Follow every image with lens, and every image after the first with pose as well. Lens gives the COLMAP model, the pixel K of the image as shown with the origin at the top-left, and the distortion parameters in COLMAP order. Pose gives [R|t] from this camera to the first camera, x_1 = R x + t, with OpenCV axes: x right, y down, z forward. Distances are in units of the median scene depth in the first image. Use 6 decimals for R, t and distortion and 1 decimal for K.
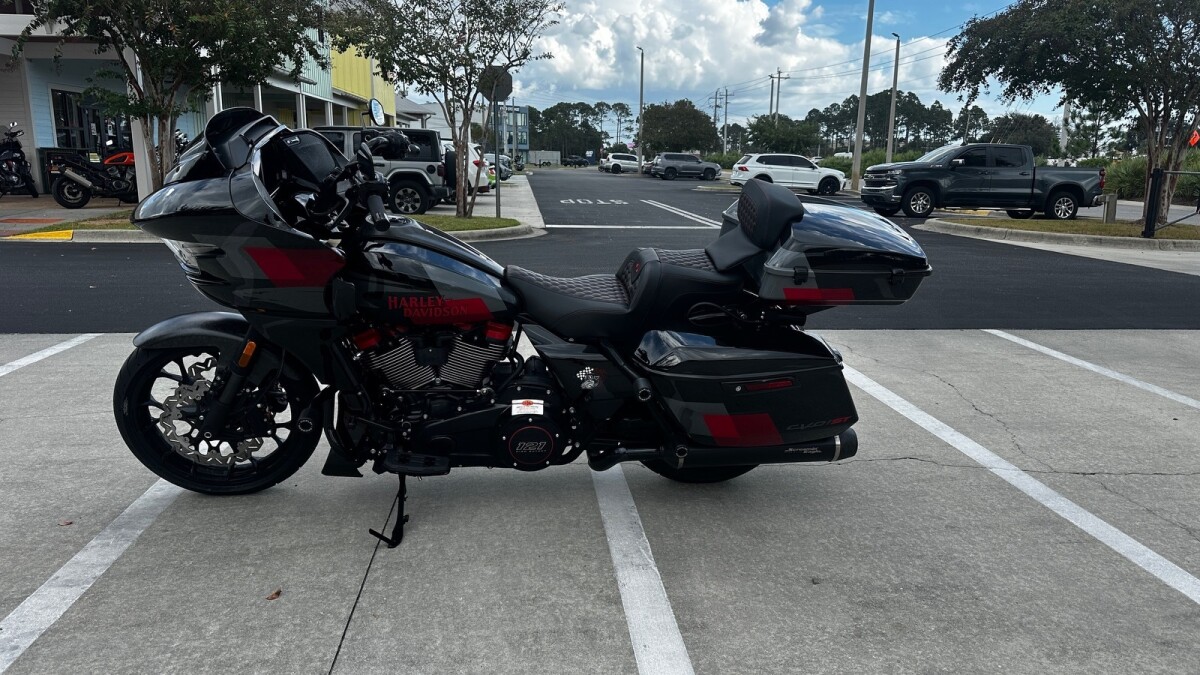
lens RADIAL K [[849.2, 0, 607.2], [0, 849.2, 334.2], [0, 0, 1]] dist [0.044278, -0.056134]
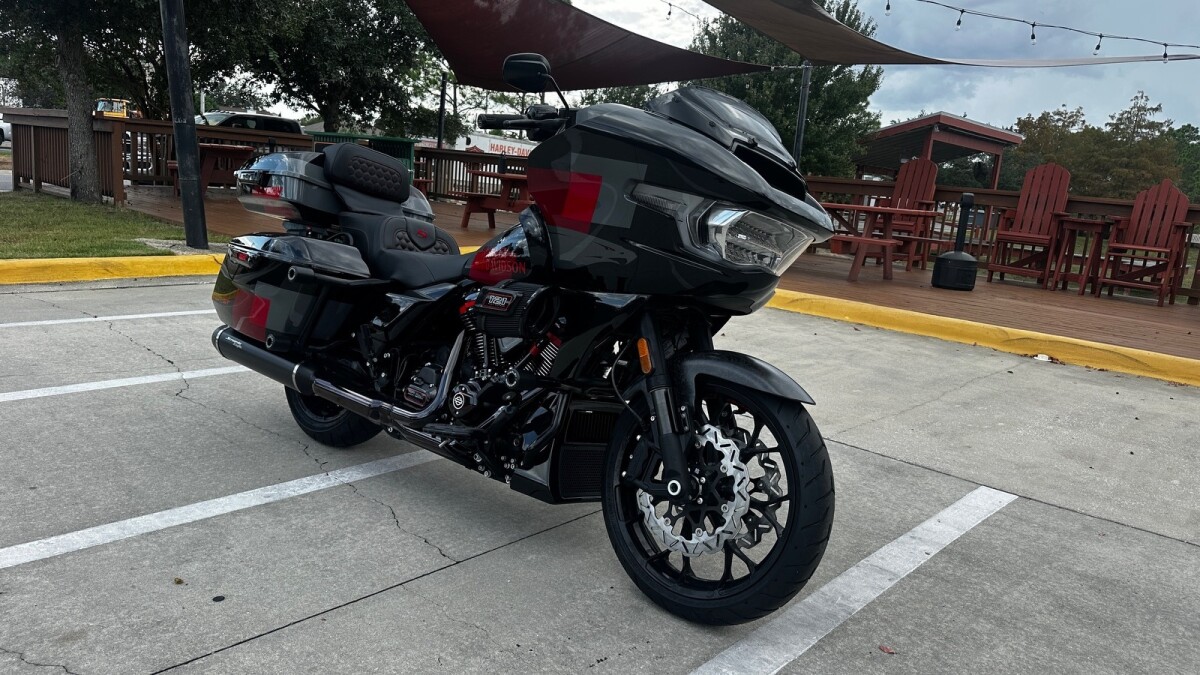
lens RADIAL K [[842.5, 0, 597.2], [0, 842.5, 382.8], [0, 0, 1]] dist [0.002827, 0.001720]
pose [[-0.659008, -0.242205, 0.712071, -0.892794], [0.067810, 0.923744, 0.376961, -0.282665], [-0.749073, 0.296705, -0.592330, 1.490894]]
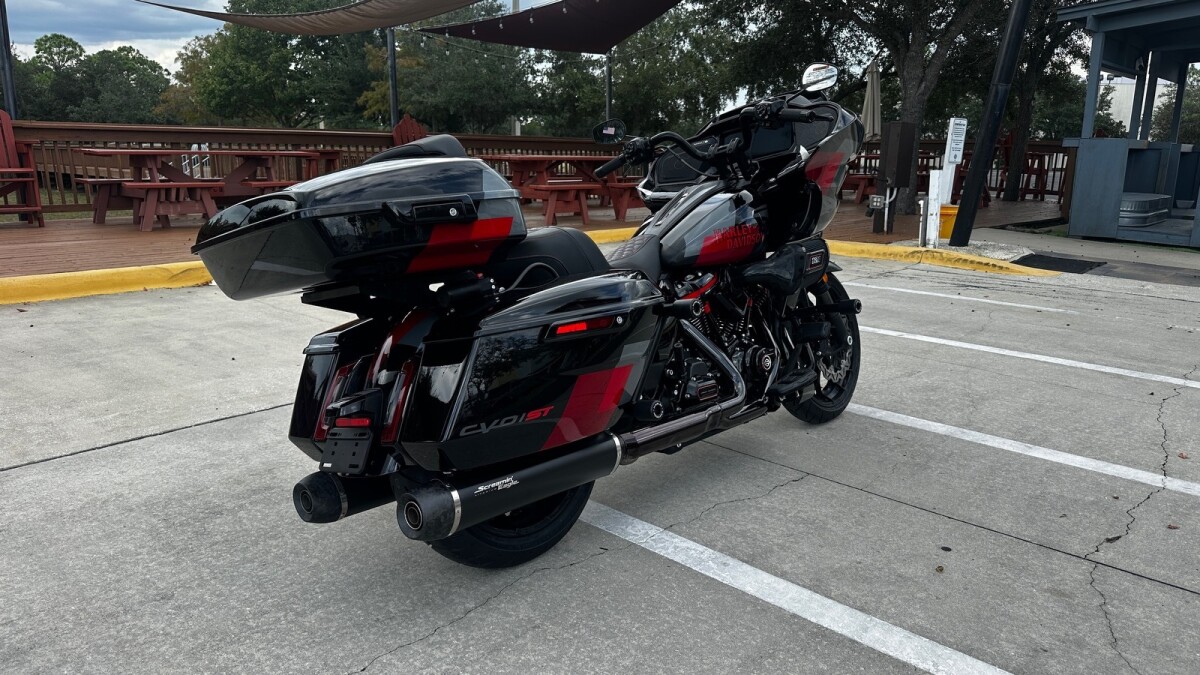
lens RADIAL K [[857.3, 0, 604.5], [0, 857.3, 337.0], [0, 0, 1]] dist [-0.000671, -0.004054]
pose [[-0.756729, 0.118143, -0.642964, 0.558713], [-0.154407, 0.923405, 0.351401, -0.301599], [0.635232, 0.365193, -0.680525, 1.646401]]
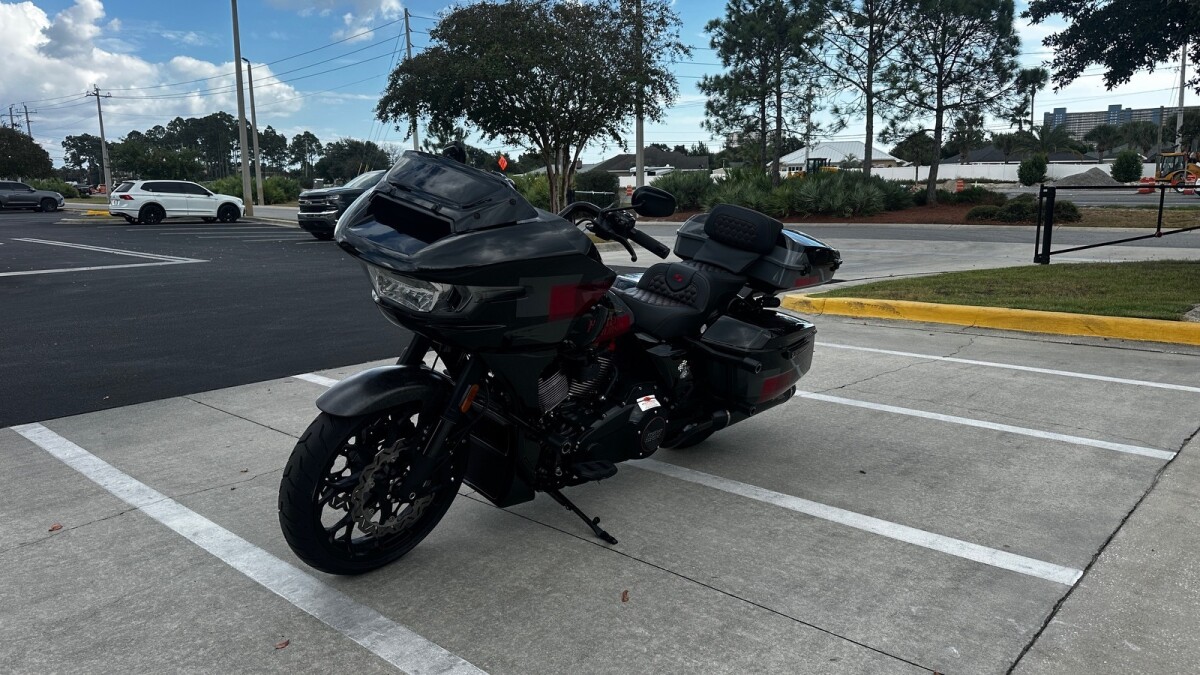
lens RADIAL K [[849.2, 0, 607.2], [0, 849.2, 334.2], [0, 0, 1]] dist [0.044278, -0.056134]
pose [[0.743211, -0.139192, 0.654419, -0.859677], [0.157029, 0.987088, 0.031613, -0.051781], [-0.650369, 0.079268, 0.755471, 0.134767]]
